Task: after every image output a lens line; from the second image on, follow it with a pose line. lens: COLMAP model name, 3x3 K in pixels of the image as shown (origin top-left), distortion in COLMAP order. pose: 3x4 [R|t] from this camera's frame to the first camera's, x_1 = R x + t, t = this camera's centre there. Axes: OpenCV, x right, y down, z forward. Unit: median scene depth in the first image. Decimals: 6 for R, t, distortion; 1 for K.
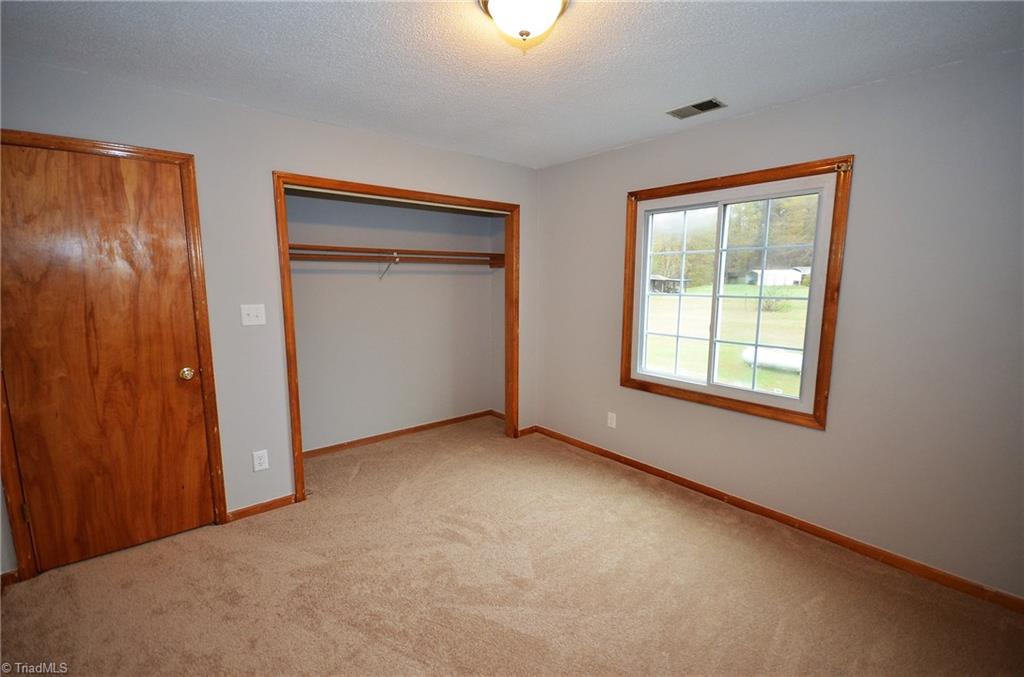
lens RADIAL K [[450.7, 0, 509.1], [0, 450.7, 343.2], [0, 0, 1]] dist [-0.002992, -0.000931]
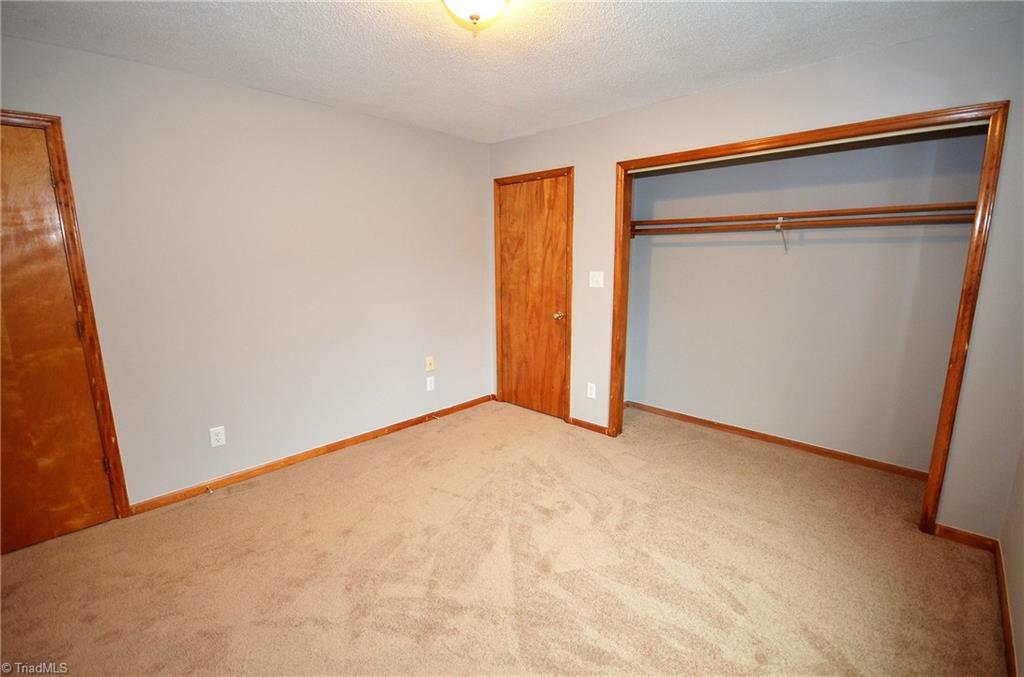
lens RADIAL K [[450.7, 0, 509.1], [0, 450.7, 343.2], [0, 0, 1]] dist [-0.002992, -0.000931]
pose [[0.107332, 0.189909, -0.975917, 0.775484], [-0.132012, 0.975618, 0.175332, -0.085695], [0.985420, 0.110014, 0.129785, 0.649648]]
